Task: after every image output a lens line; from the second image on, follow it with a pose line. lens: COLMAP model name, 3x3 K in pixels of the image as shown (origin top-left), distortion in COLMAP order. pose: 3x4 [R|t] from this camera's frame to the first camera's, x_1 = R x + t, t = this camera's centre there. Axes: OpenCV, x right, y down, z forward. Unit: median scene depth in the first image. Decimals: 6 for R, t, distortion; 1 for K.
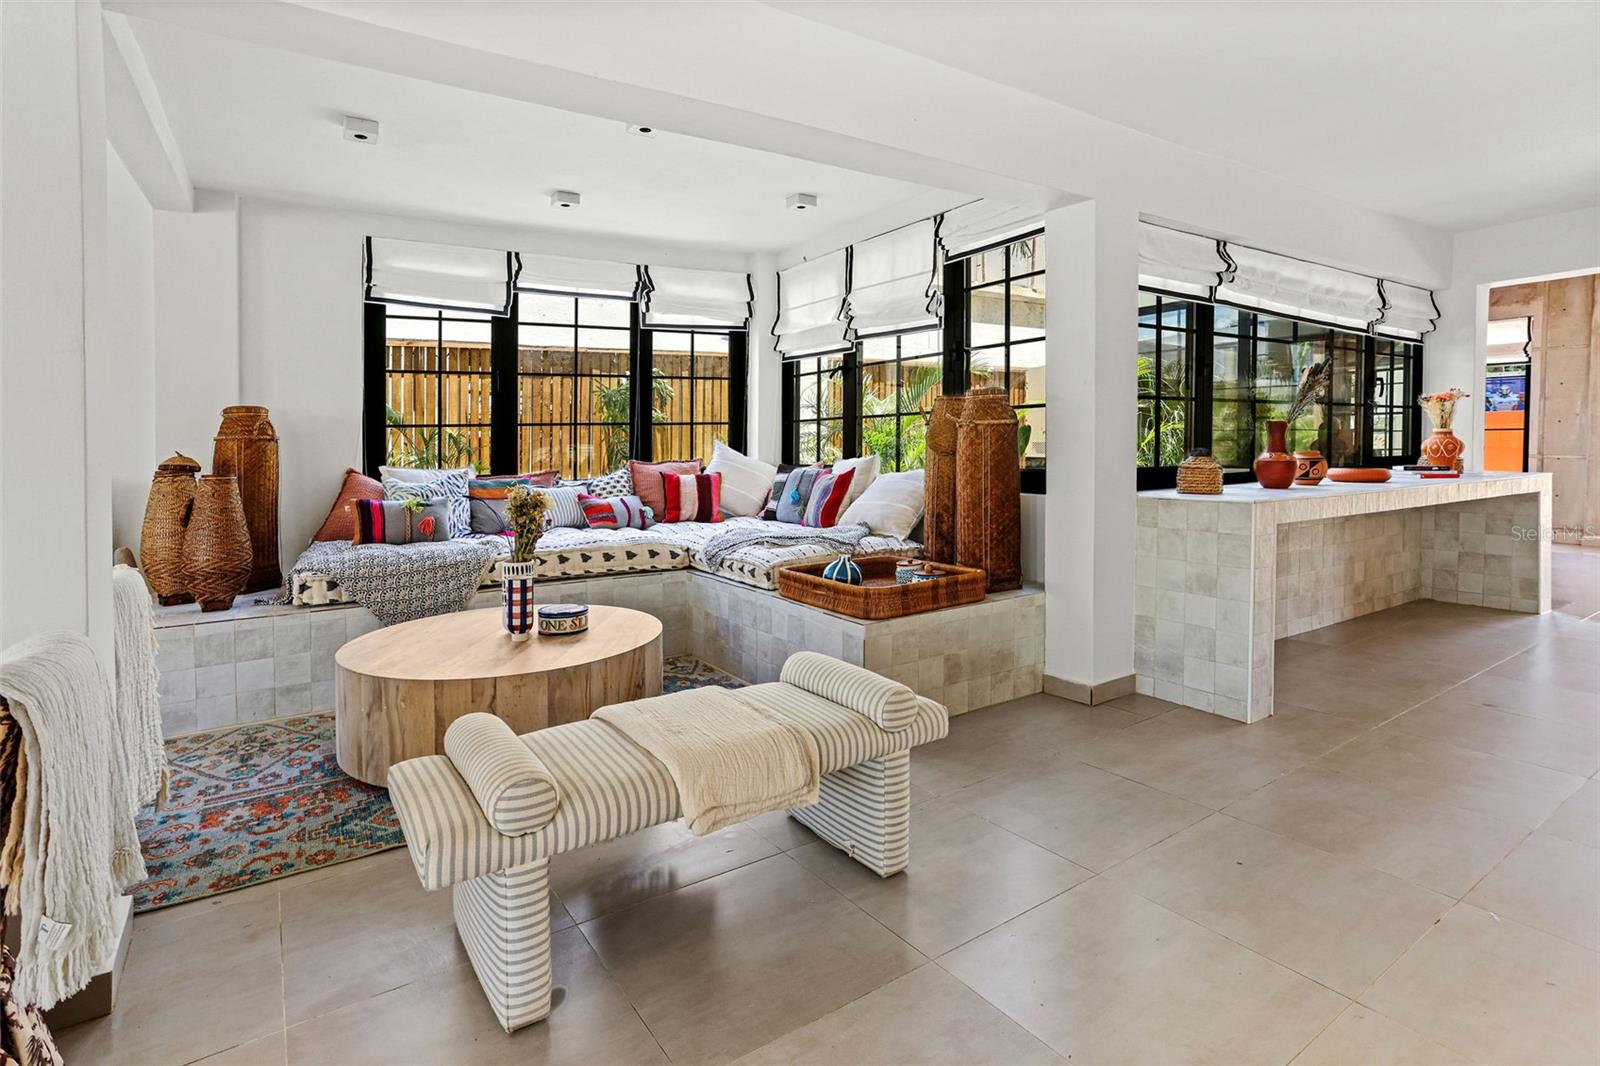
lens RADIAL K [[769.2, 0, 808.2], [0, 769.2, 440.1], [0, 0, 1]] dist [-0.013485, 0.004267]
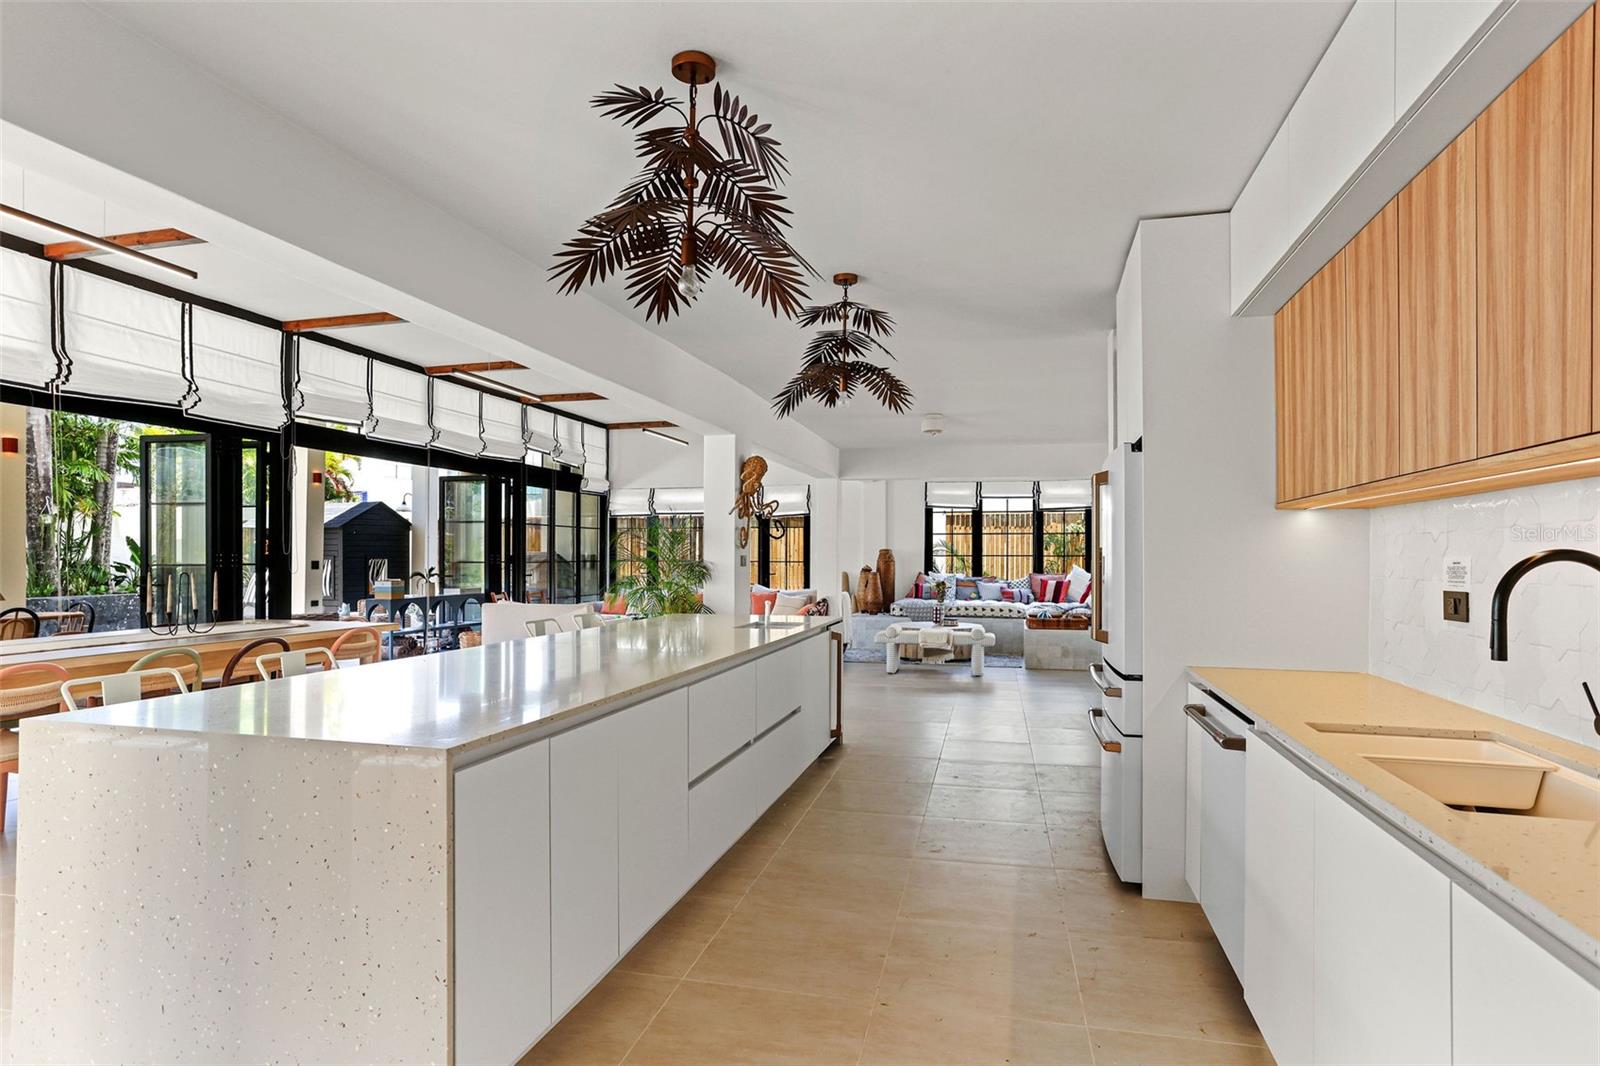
lens RADIAL K [[769.2, 0, 795.6], [0, 769.2, 543.8], [0, 0, 1]] dist [-0.013485, 0.004267]
pose [[0.646822, 0.003497, -0.762633, 1.180030], [-0.011799, 0.999916, -0.005422, -0.042364], [0.762550, 0.012505, 0.646808, -1.069581]]
